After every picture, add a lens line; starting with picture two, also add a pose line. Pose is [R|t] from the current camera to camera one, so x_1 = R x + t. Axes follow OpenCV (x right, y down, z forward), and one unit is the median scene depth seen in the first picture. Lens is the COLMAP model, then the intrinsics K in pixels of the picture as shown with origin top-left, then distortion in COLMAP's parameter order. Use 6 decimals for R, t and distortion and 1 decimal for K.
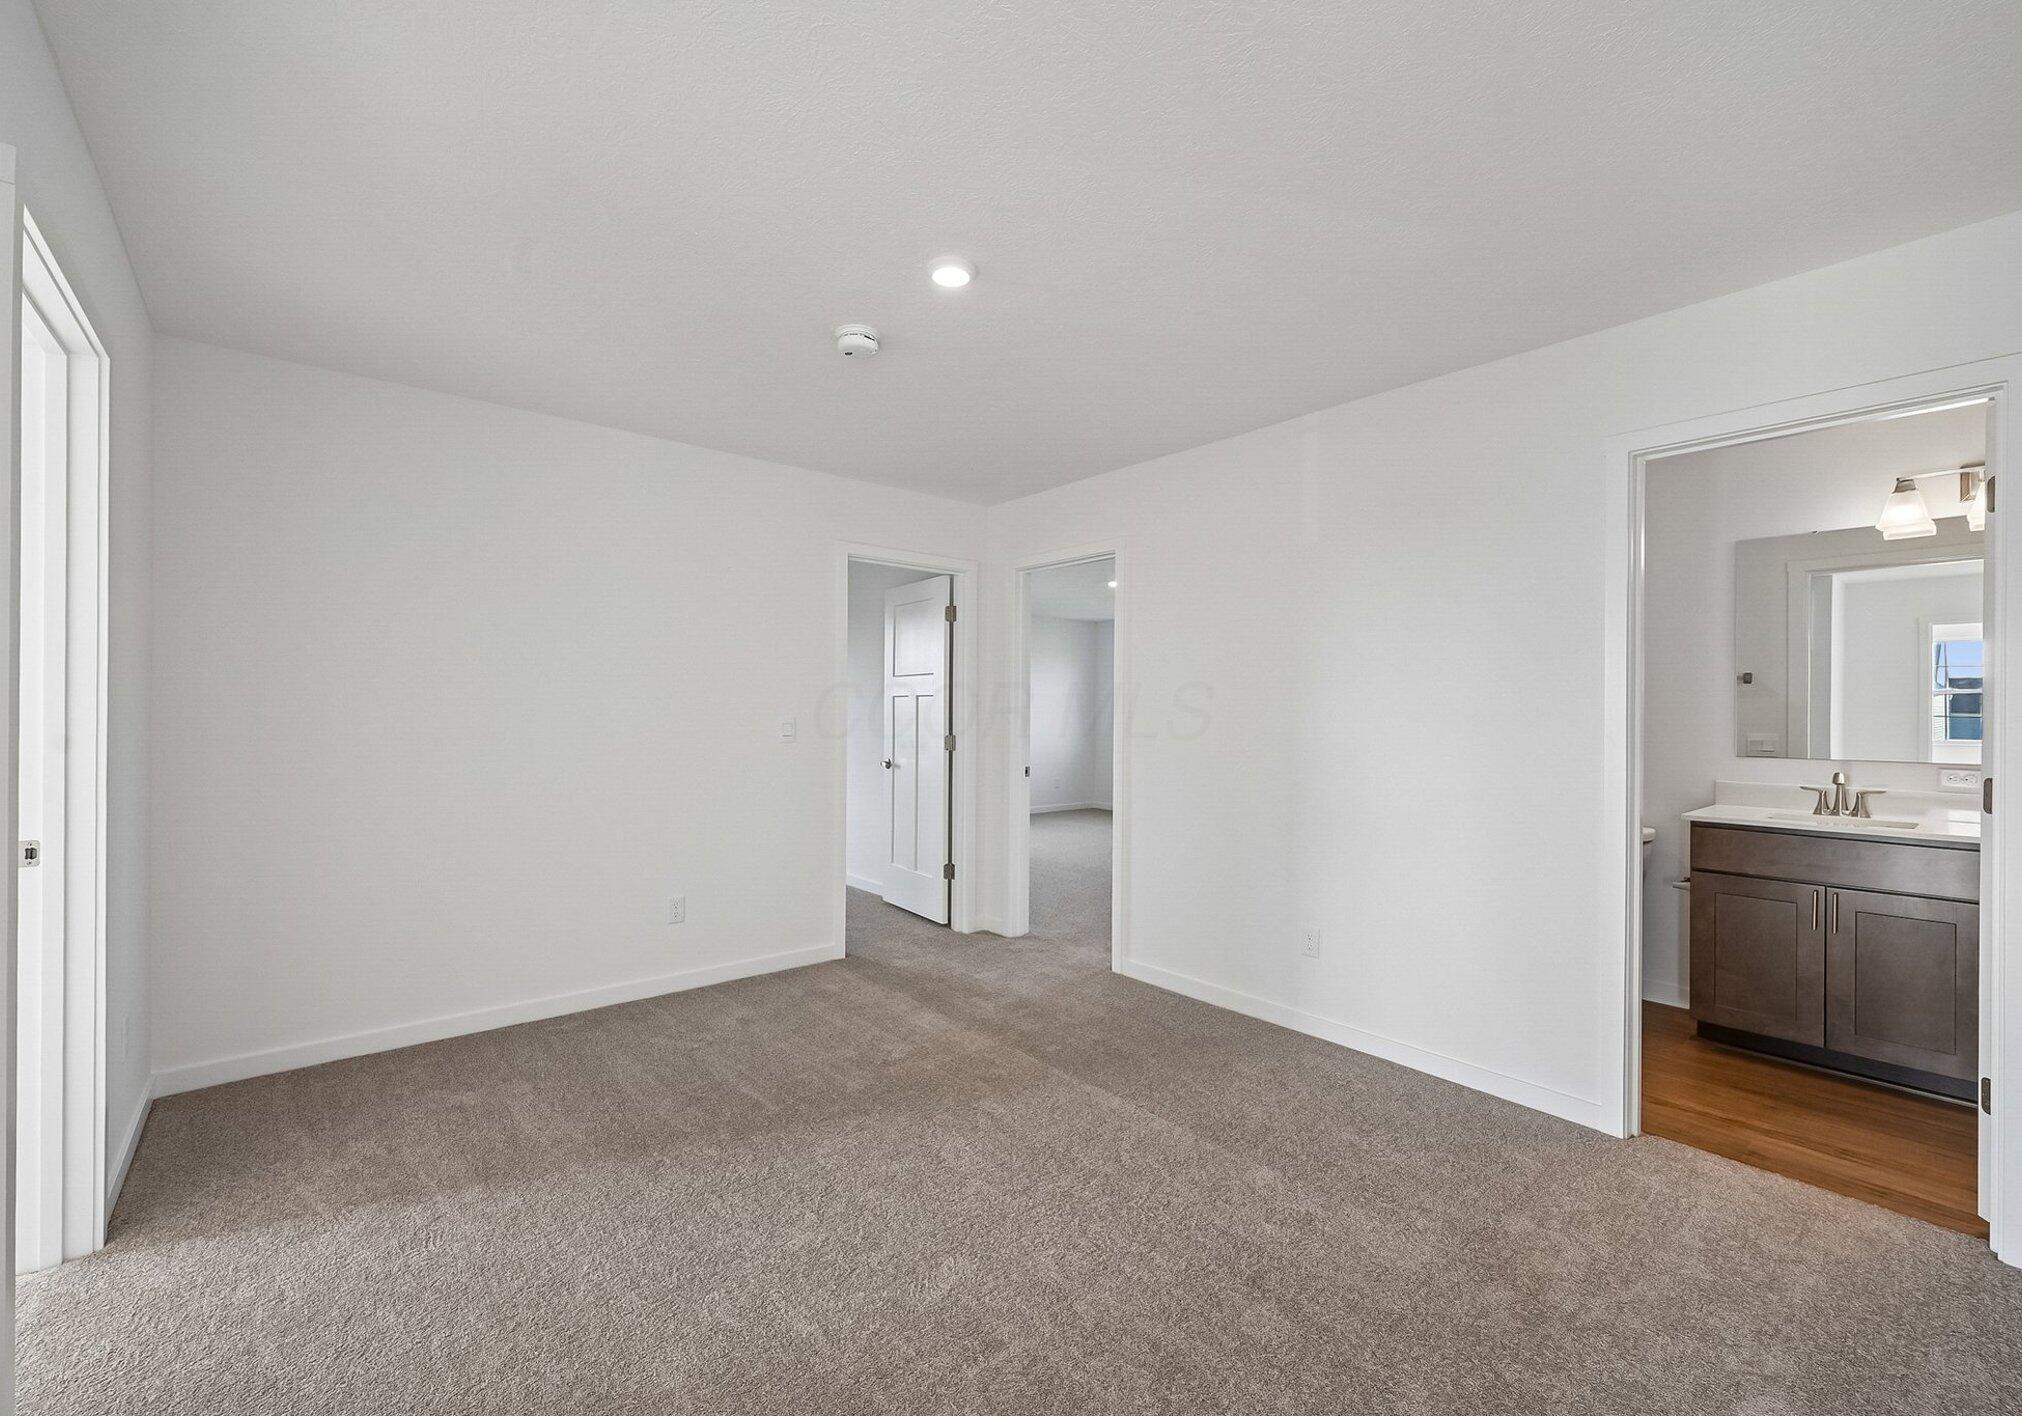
lens RADIAL K [[844.4, 0, 1011.0], [0, 844.4, 708.0], [0, 0, 1]] dist [0.009900, 0.000284]
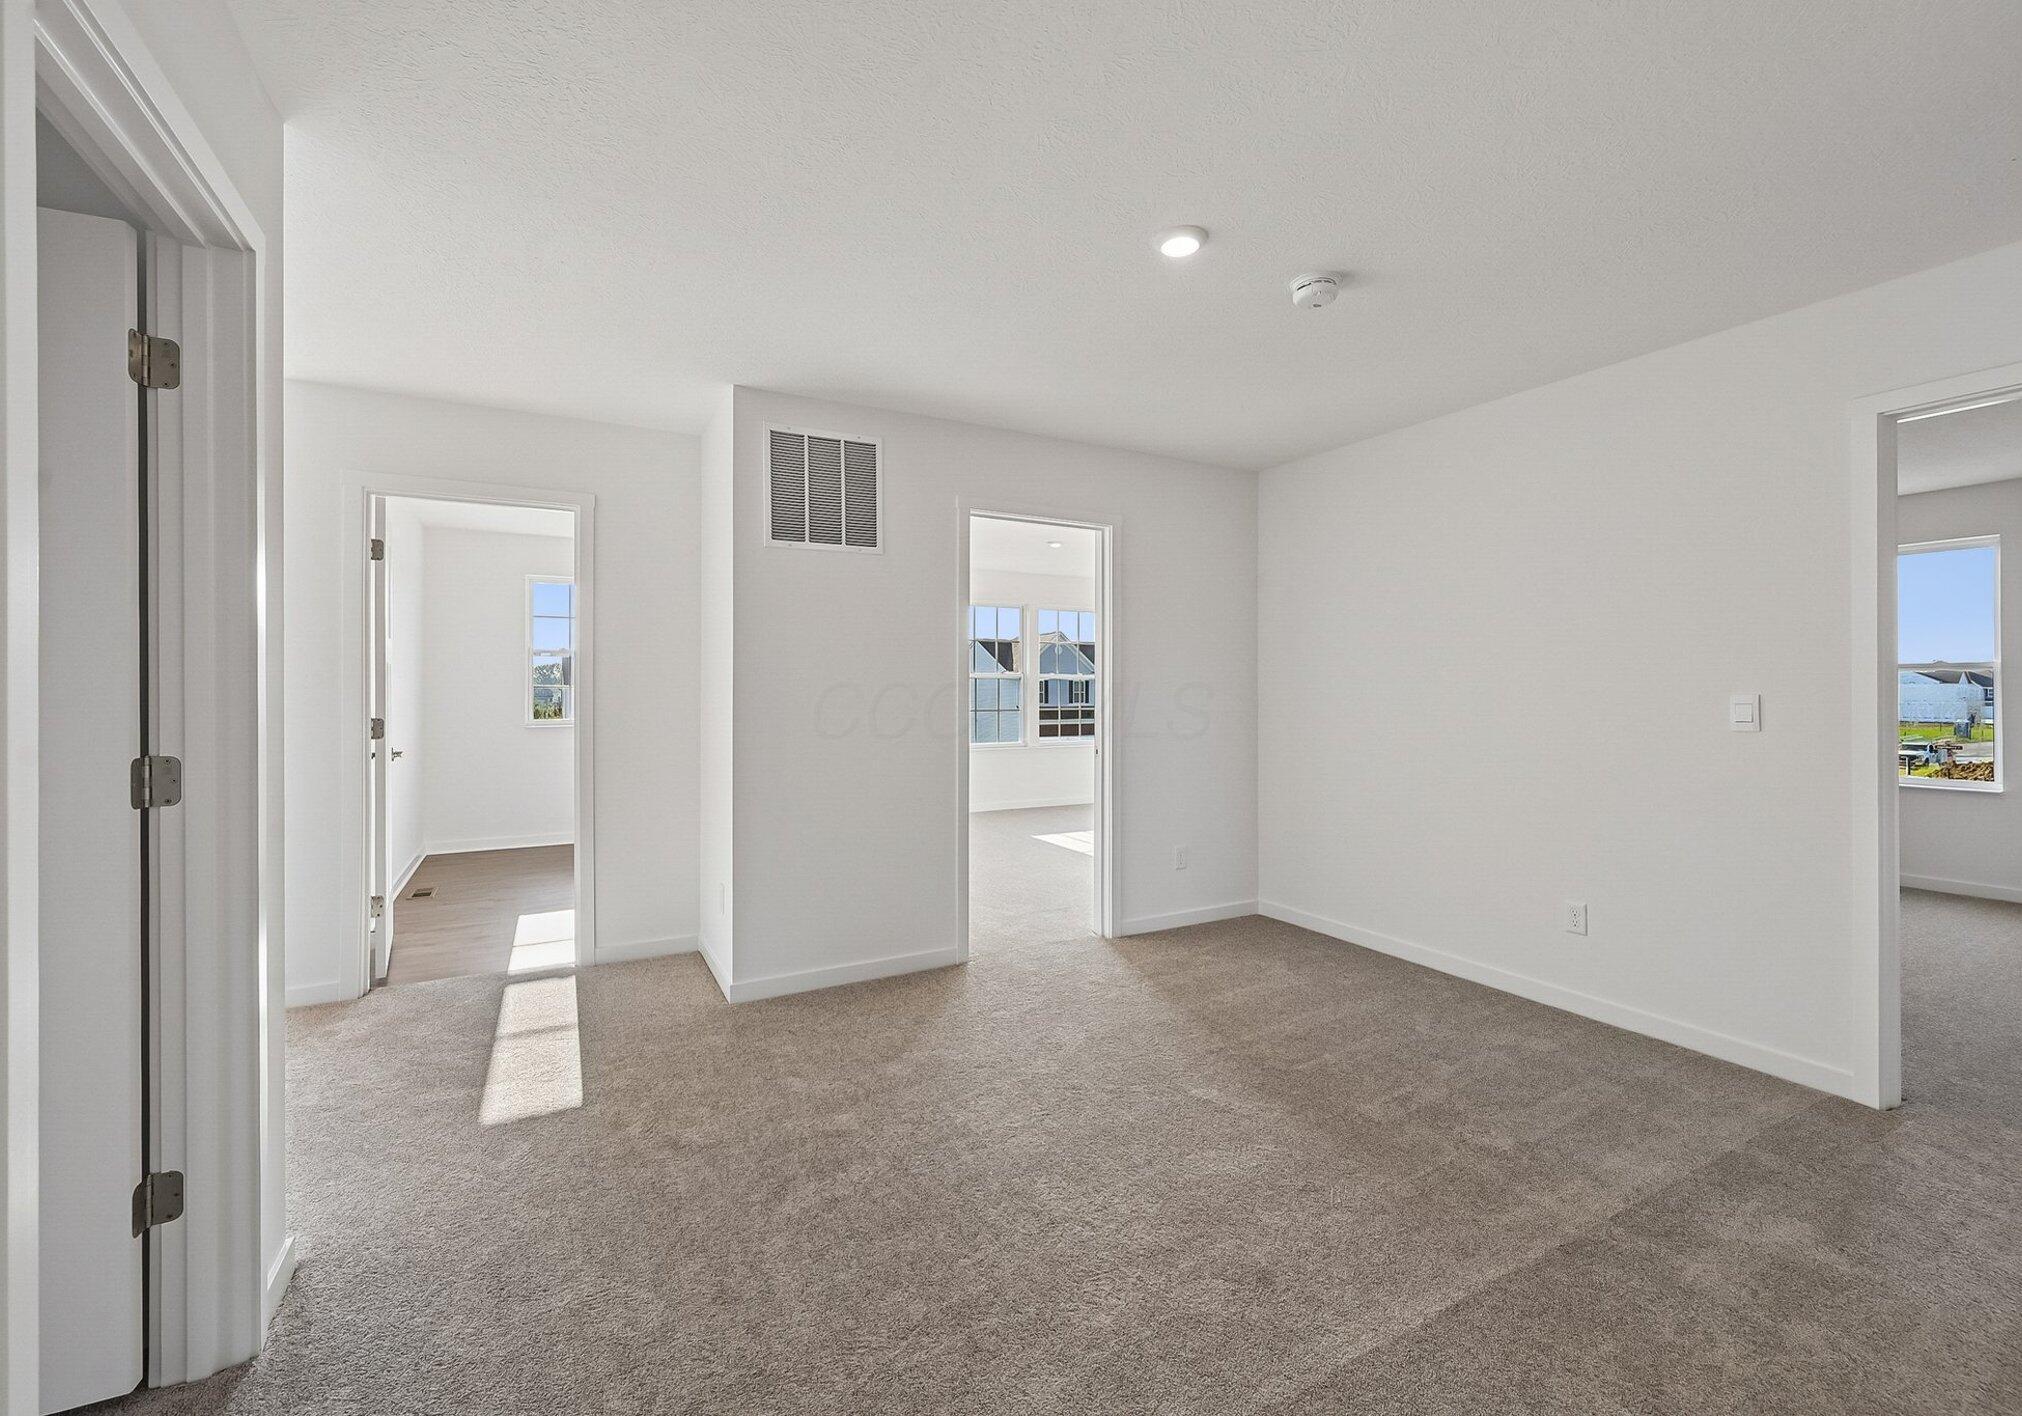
lens RADIAL K [[857.4, 0, 1009.1], [0, 857.4, 691.1], [0, 0, 1]] dist [0.001438, 0.000730]
pose [[-0.205742, -0.002202, -0.978604, 0.727280], [0.009423, 0.999947, -0.004232, 0.003459], [0.978561, -0.010092, -0.205710, 0.762403]]
